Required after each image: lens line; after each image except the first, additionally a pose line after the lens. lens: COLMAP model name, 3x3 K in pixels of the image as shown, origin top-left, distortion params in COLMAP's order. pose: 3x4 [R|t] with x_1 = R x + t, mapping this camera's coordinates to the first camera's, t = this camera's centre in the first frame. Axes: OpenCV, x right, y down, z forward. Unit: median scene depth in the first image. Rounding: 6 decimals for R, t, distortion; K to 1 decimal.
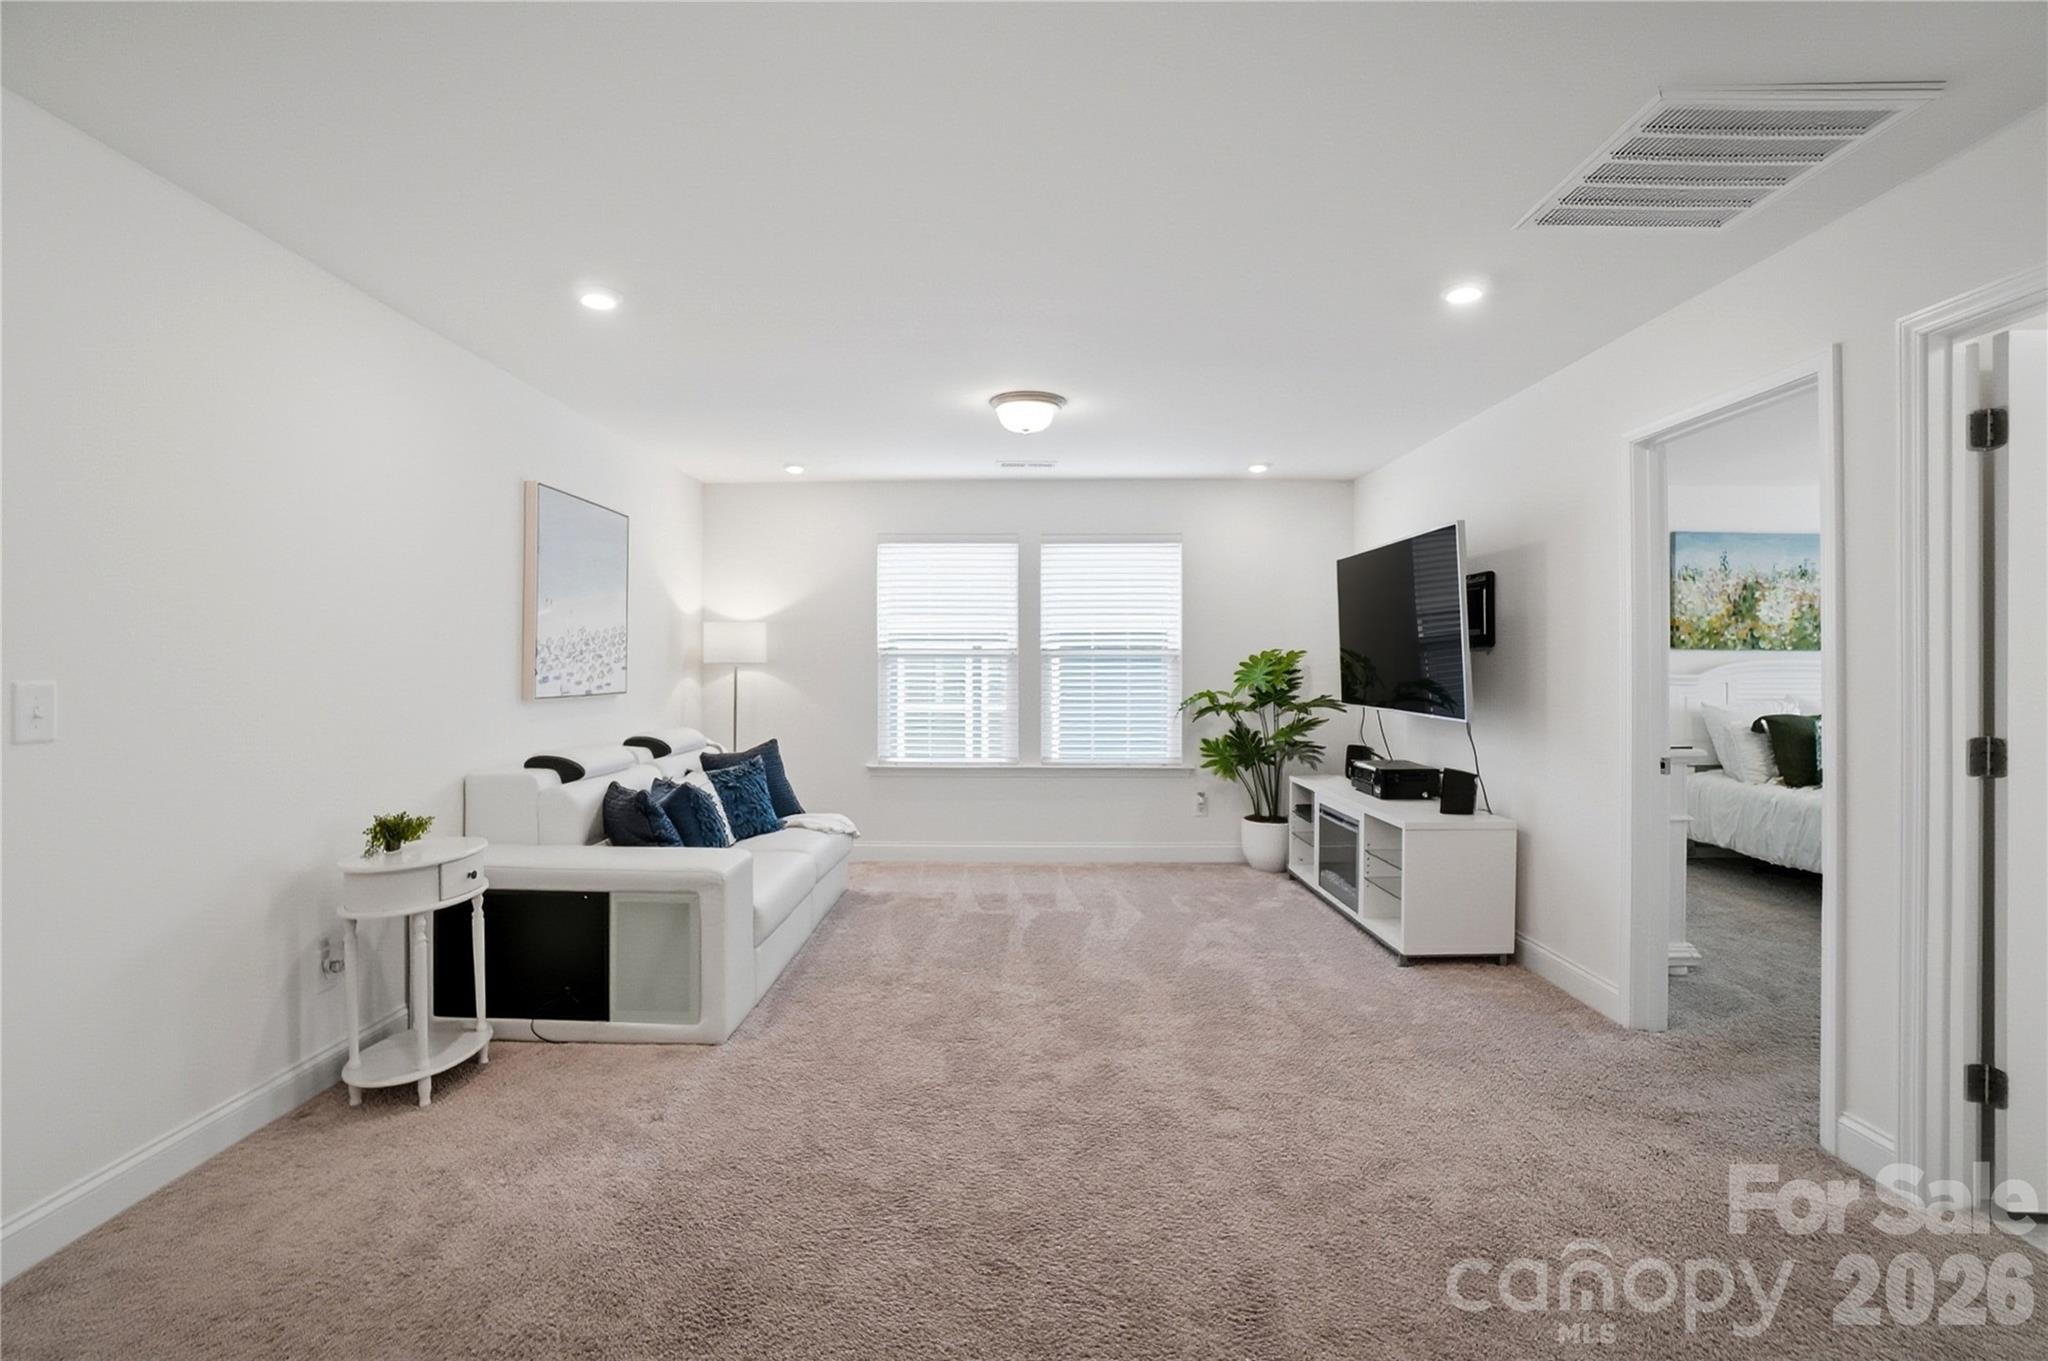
lens RADIAL K [[910.4, 0, 1019.1], [0, 910.4, 650.2], [0, 0, 1]] dist [-0.027533, 0.000133]
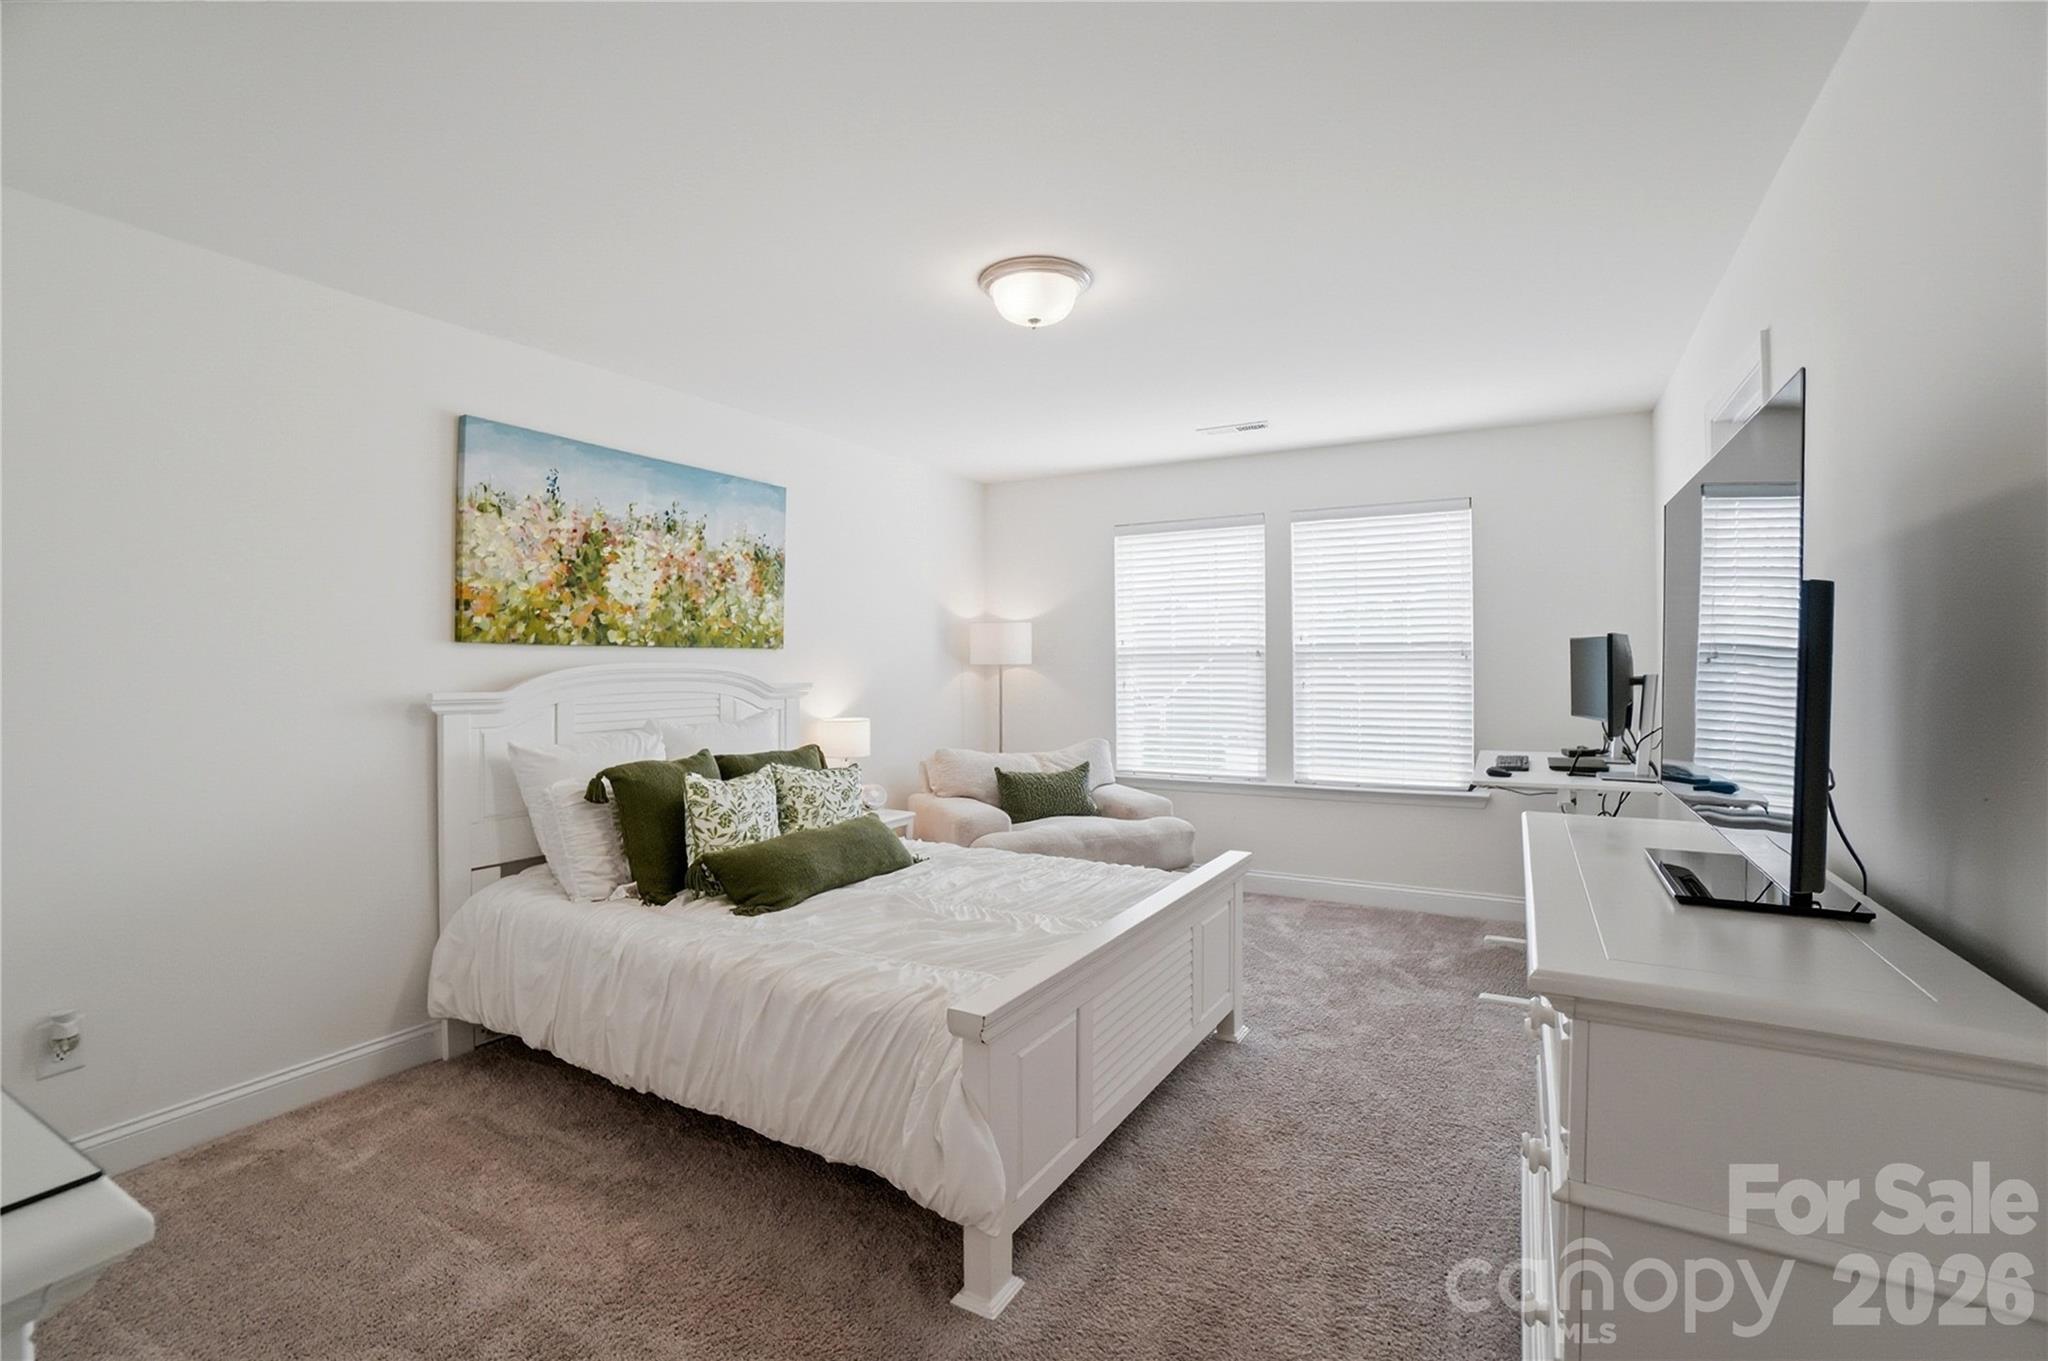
lens RADIAL K [[910.4, 0, 1019.1], [0, 910.4, 650.2], [0, 0, 1]] dist [-0.027533, 0.000133]
pose [[0.467709, 0.005091, 0.883868, 0.426831], [-0.004202, 0.999985, -0.003536, 0.003246], [-0.883873, -0.002060, 0.467723, 0.479321]]
